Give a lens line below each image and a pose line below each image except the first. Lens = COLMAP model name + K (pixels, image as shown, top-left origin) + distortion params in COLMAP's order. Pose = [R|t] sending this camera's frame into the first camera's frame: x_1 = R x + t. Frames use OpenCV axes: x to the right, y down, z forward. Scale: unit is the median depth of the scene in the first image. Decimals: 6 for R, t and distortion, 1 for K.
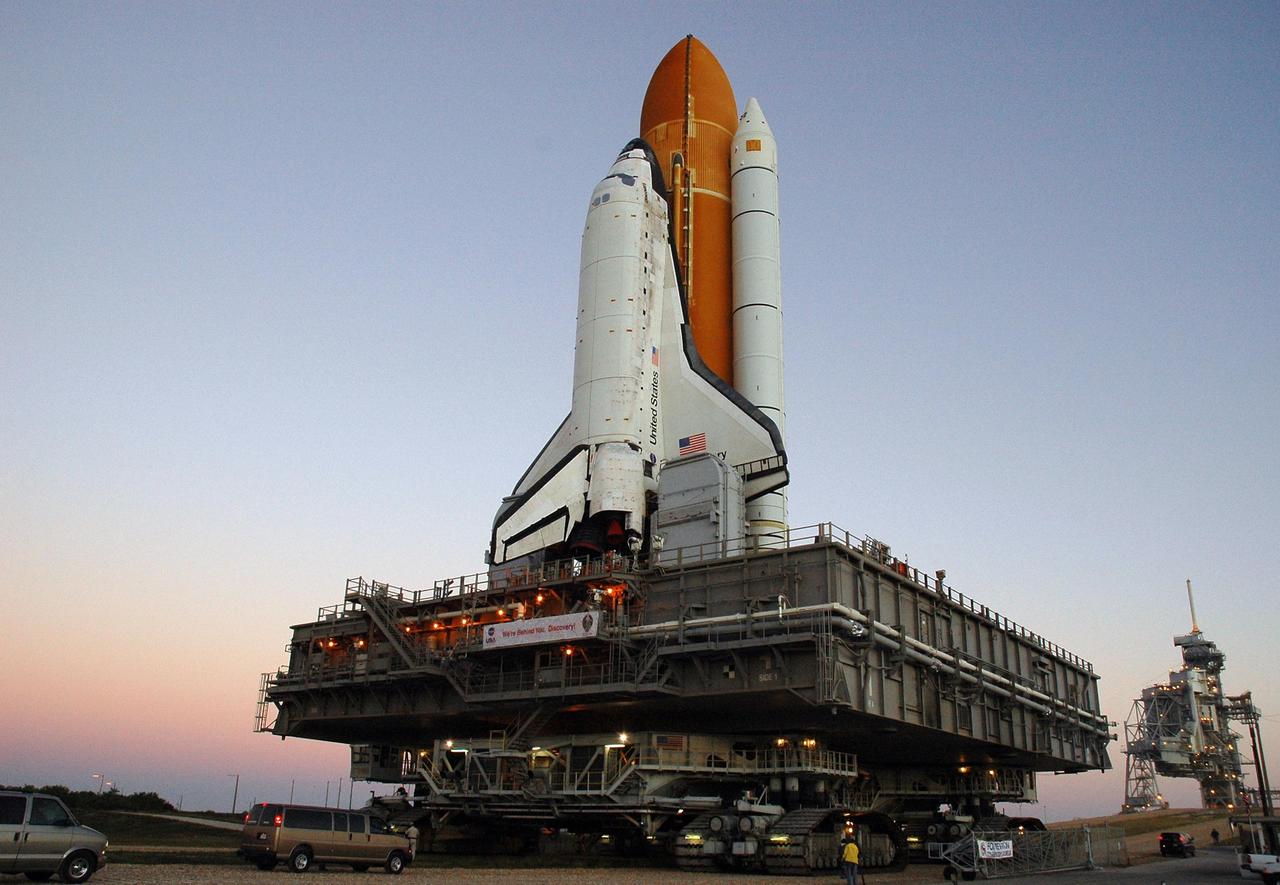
lens RADIAL K [[1010.7, 0, 640.0], [0, 1010.7, 442.5], [0, 0, 1]] dist [-0.128802, 0.000769]
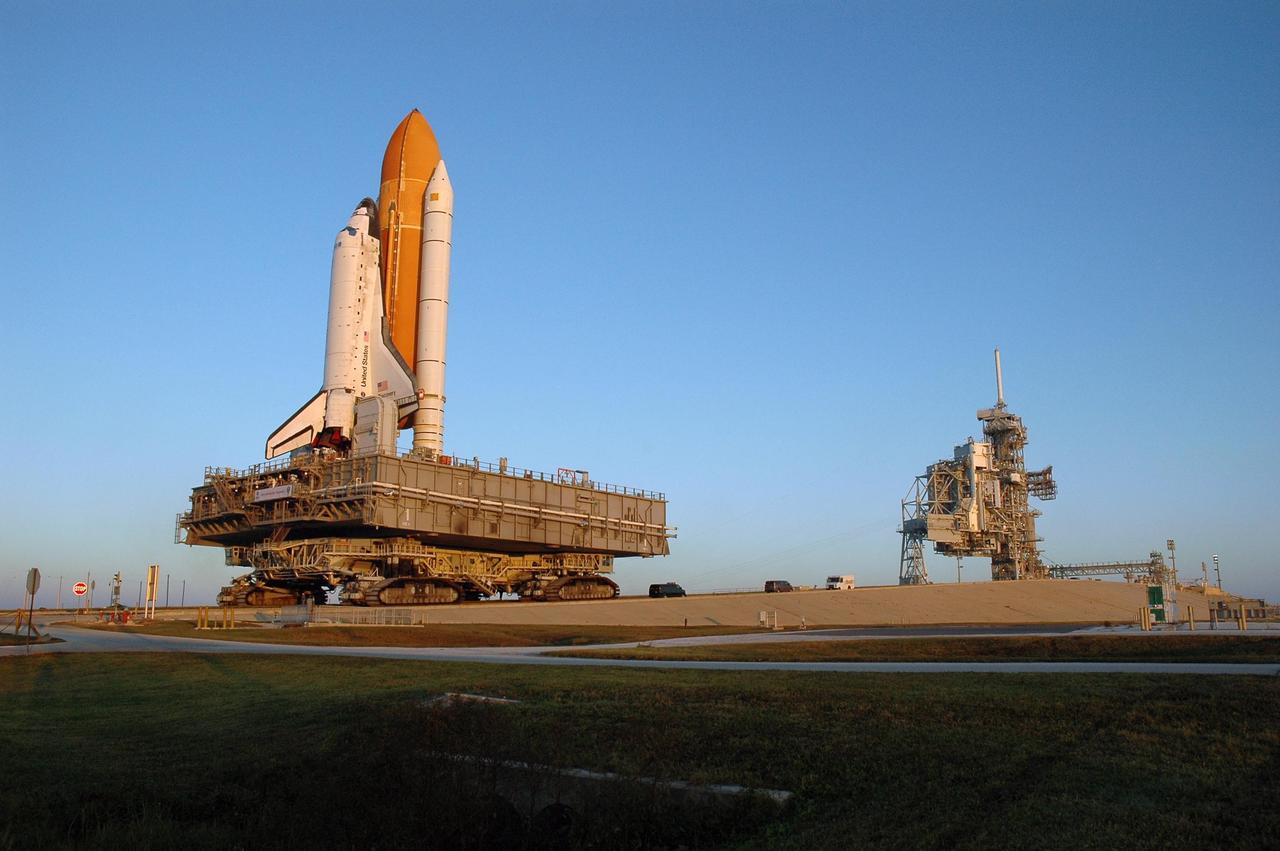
lens RADIAL K [[966.0, 0, 640.0], [0, 966.0, 425.5], [0, 0, 1]] dist [-0.138727, 0.114306]
pose [[0.998712, -0.035944, -0.035806, 0.599917], [0.041645, 0.983885, 0.173888, -0.219435], [0.028978, -0.175155, 0.984114, -0.760135]]
